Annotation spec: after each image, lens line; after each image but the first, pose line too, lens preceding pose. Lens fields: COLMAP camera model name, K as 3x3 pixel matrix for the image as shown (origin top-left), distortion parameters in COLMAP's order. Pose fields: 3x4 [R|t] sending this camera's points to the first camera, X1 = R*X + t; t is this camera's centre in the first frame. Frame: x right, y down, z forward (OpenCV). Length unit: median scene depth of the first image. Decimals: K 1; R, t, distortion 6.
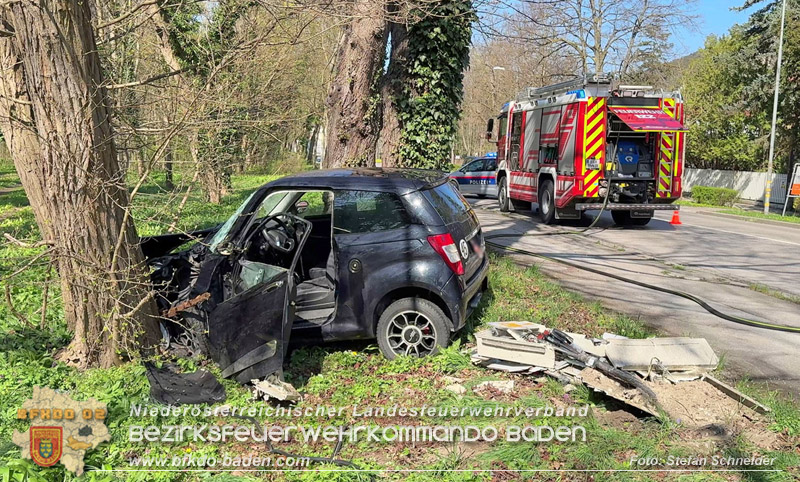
lens RADIAL K [[852.8, 0, 420.3], [0, 852.8, 199.0], [0, 0, 1]] dist [0.086955, -0.023880]
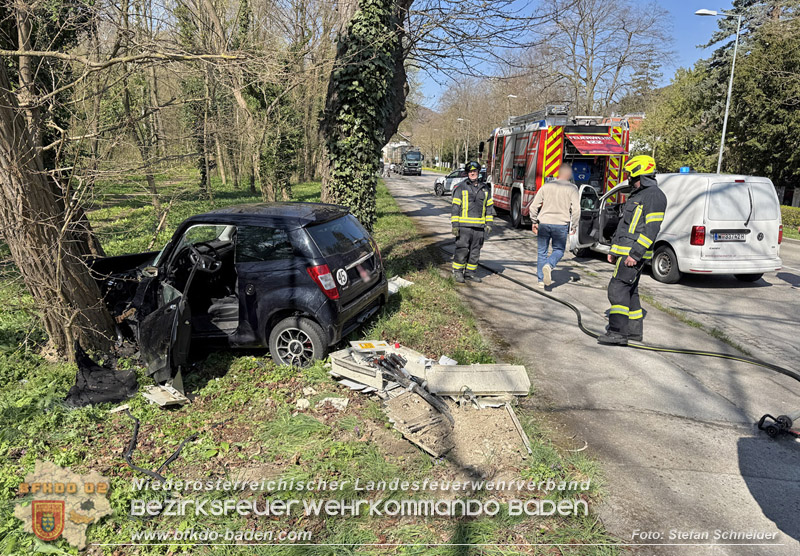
lens RADIAL K [[632.0, 0, 386.5], [0, 632.0, 251.9], [0, 0, 1]] dist [0.116554, -0.216767]
pose [[0.991783, 0.016434, -0.126875, 0.171305], [-0.004954, 0.995905, 0.090273, -0.042649], [0.127839, -0.088902, 0.987802, 0.106780]]
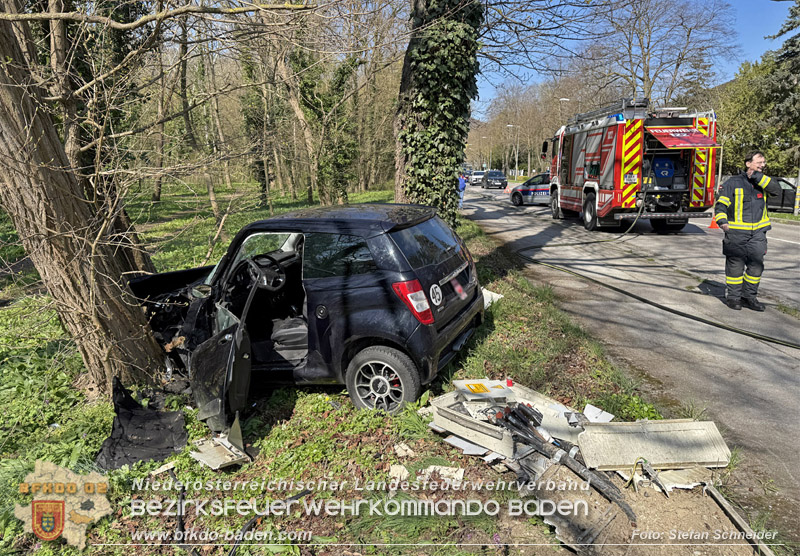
lens RADIAL K [[599.5, 0, 378.6], [0, 599.5, 247.3], [0, 0, 1]] dist [0.096403, -0.166136]
pose [[0.975993, -0.007033, -0.217687, 0.101498], [0.023085, 0.997189, 0.071282, -0.031372], [0.216574, -0.074596, 0.973412, 0.269363]]
